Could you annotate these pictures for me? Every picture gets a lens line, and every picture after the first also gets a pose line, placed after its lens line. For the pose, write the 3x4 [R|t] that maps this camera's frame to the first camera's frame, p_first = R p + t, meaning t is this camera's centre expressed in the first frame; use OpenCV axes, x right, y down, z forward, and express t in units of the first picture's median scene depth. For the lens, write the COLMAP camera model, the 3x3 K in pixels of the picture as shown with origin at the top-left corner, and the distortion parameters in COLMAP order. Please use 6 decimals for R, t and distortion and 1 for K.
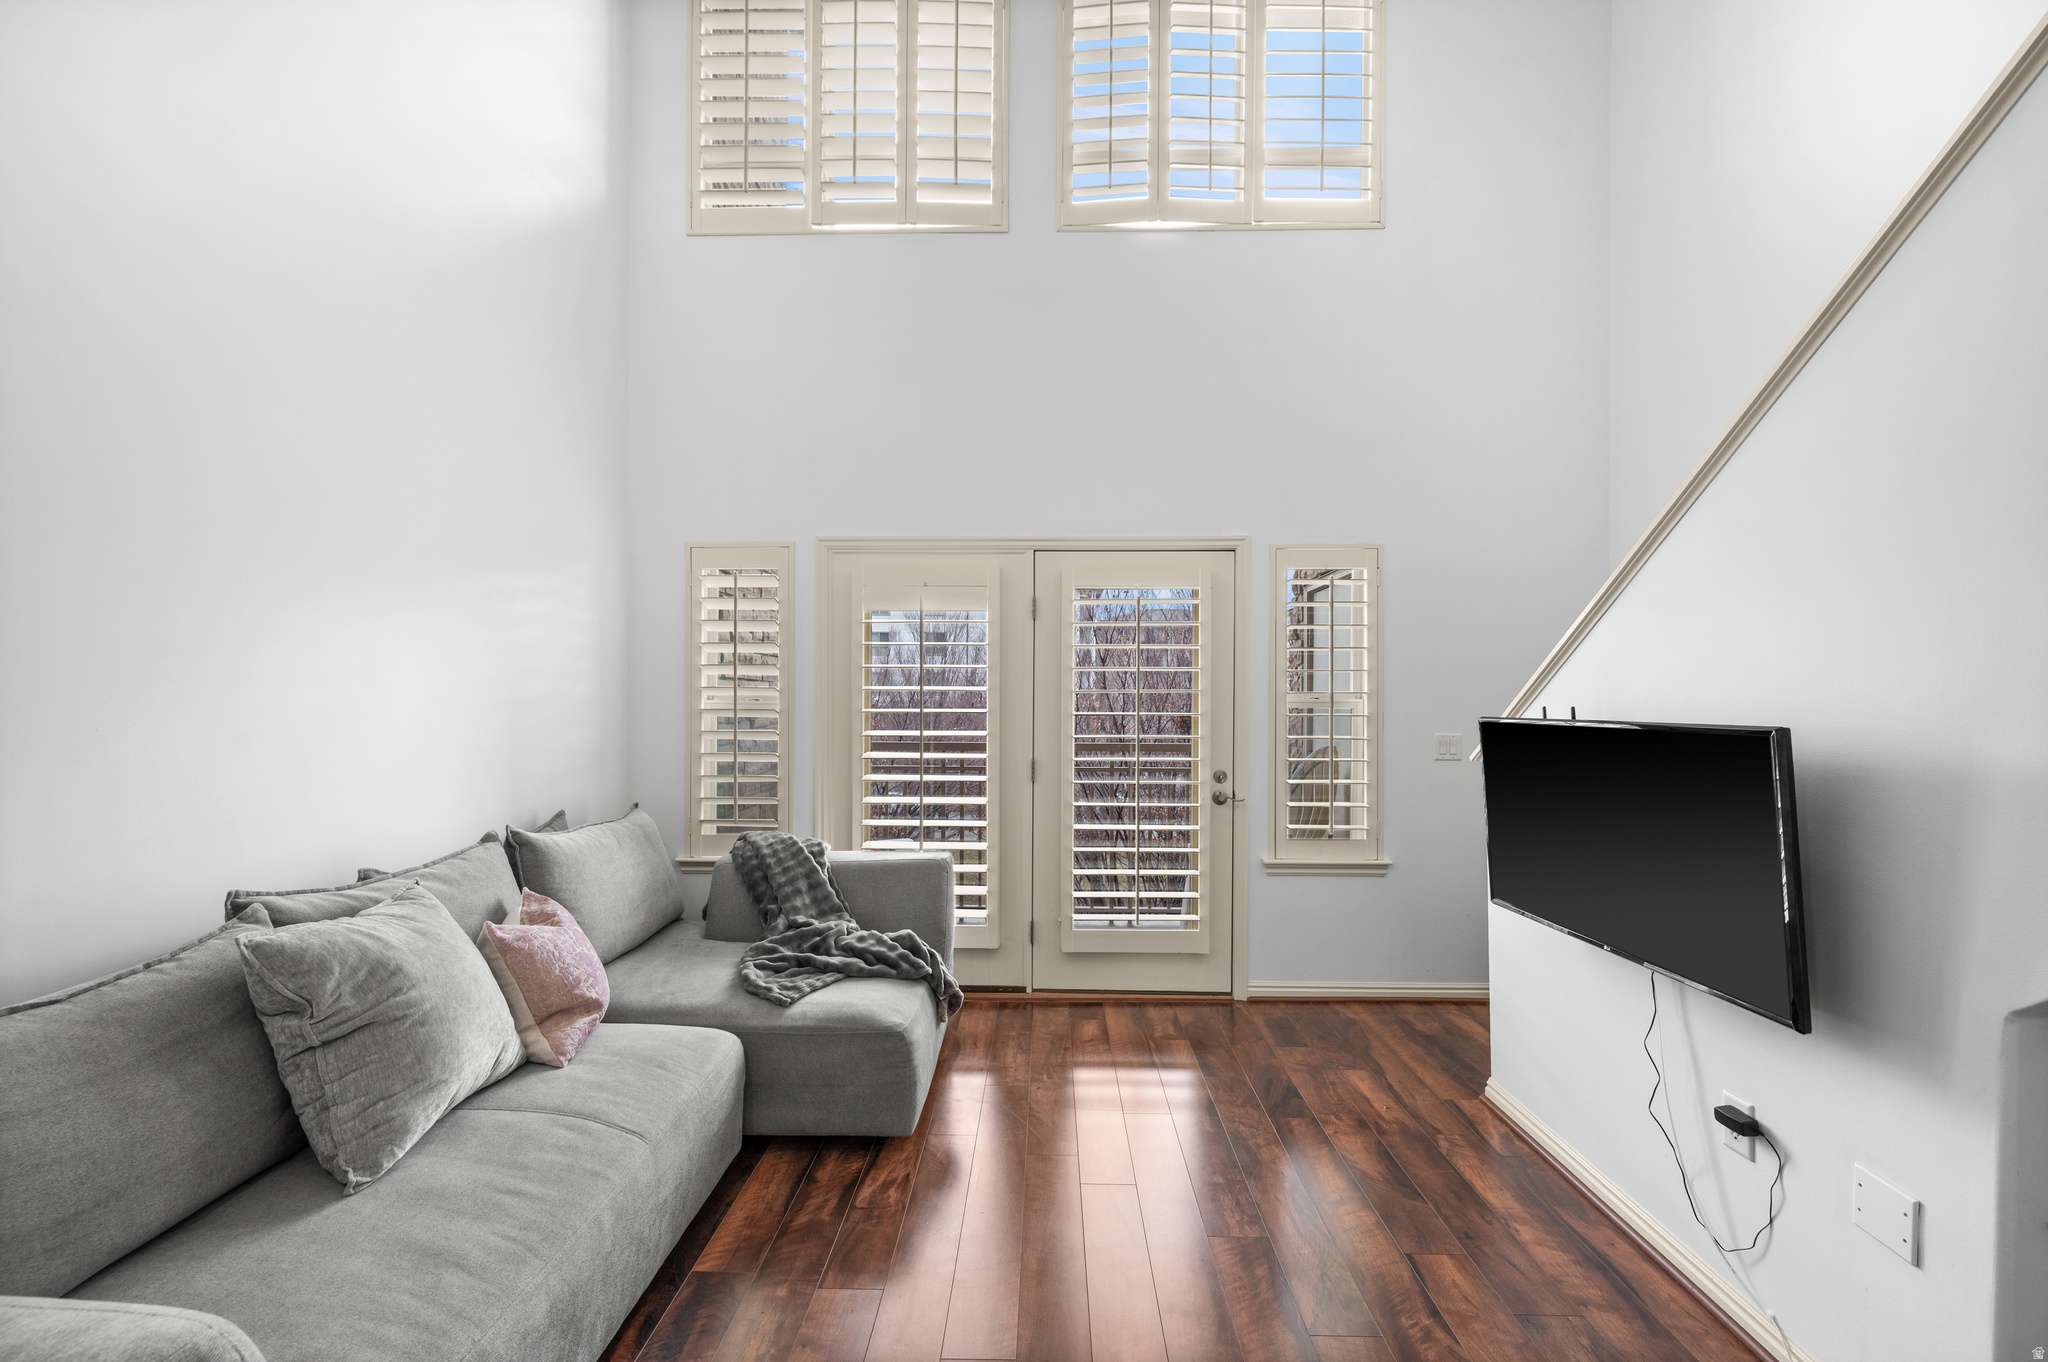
lens RADIAL K [[820.4, 0, 1028.7], [0, 820.4, 700.4], [0, 0, 1]] dist [-0.000816, 0.000168]
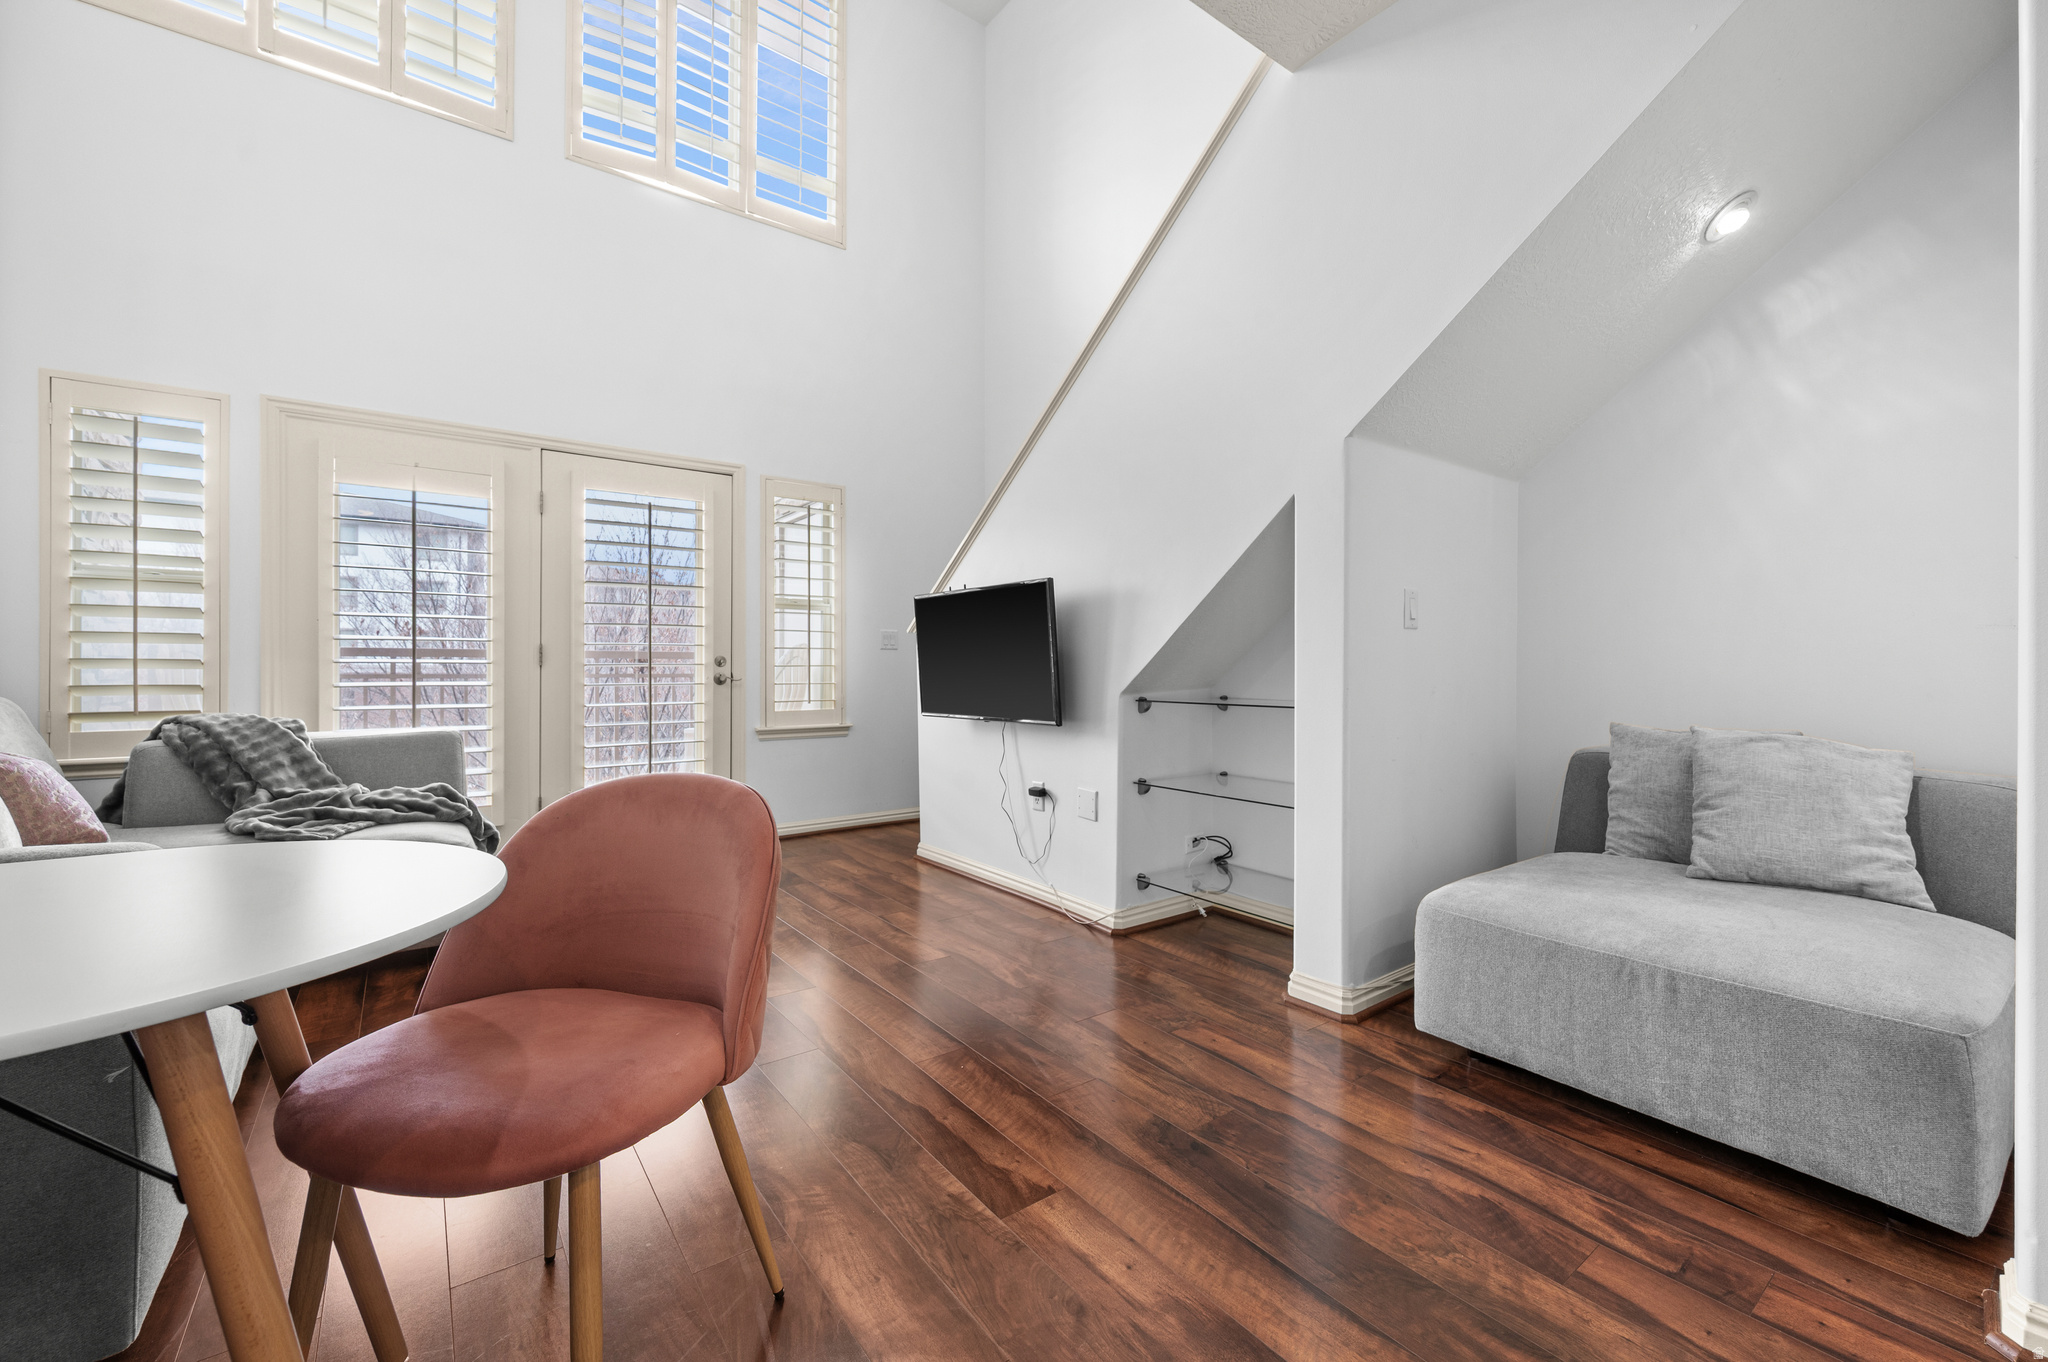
lens RADIAL K [[827.9, 0, 1037.1], [0, 827.9, 668.4], [0, 0, 1]] dist [-0.000094, -0.000192]
pose [[0.782309, -0.003384, 0.622881, -0.212404], [0.003886, 0.999992, 0.000553, 0.137974], [-0.622878, 0.001988, 0.782316, -0.319947]]
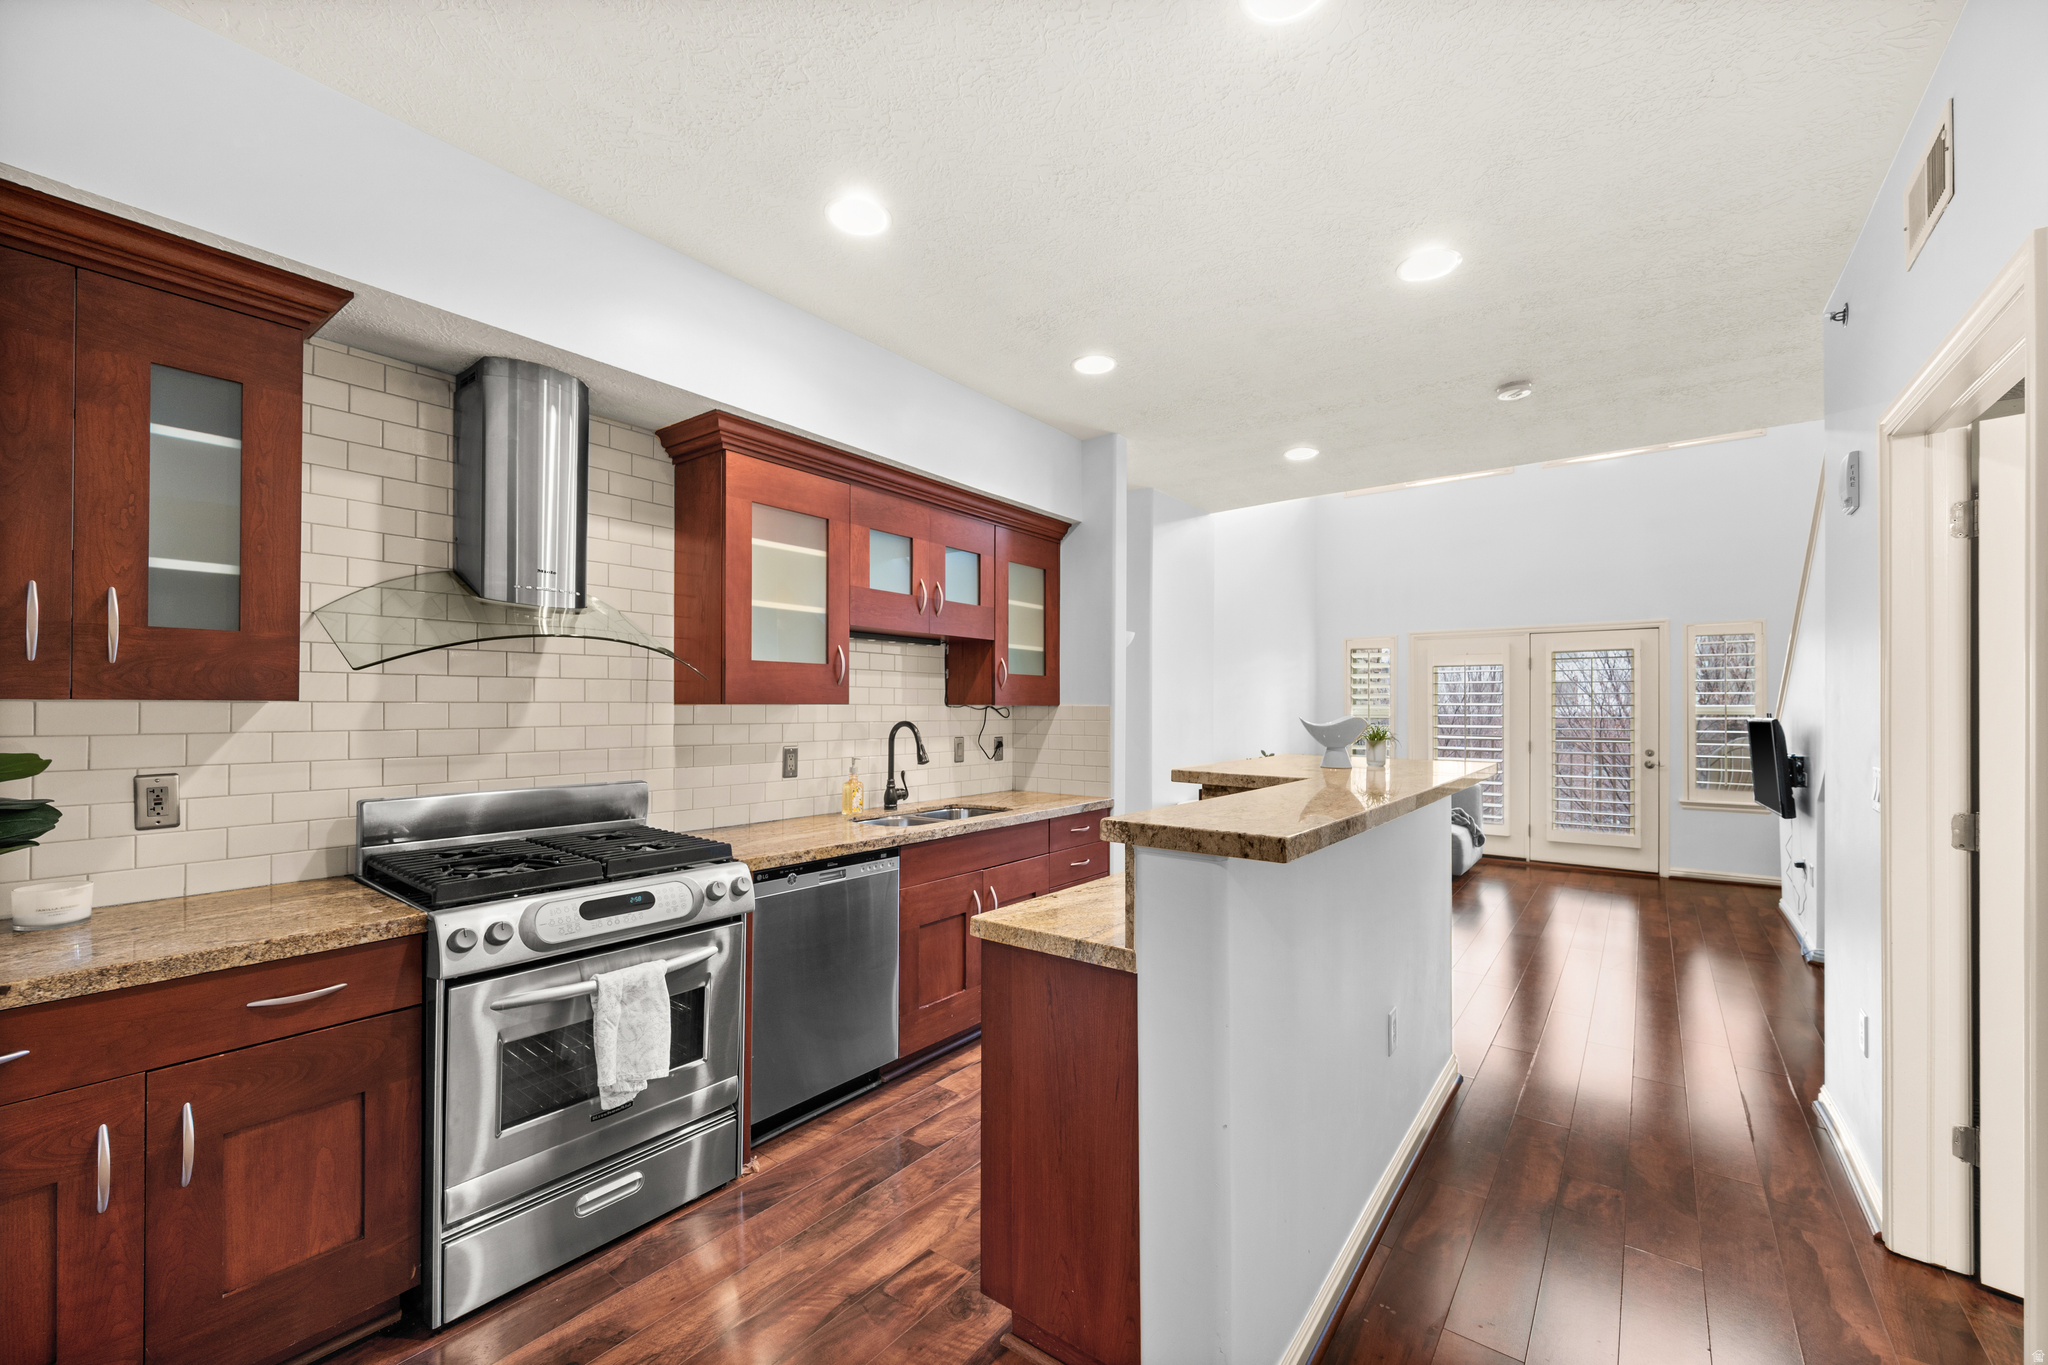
lens RADIAL K [[820.4, 0, 1028.7], [0, 820.4, 701.9], [0, 0, 1]] dist [-0.000816, 0.000168]
pose [[0.812712, -0.002997, -0.582658, 0.229826], [-0.004613, 0.999922, -0.011578, 0.009320], [0.582647, 0.012097, 0.812635, -1.691117]]
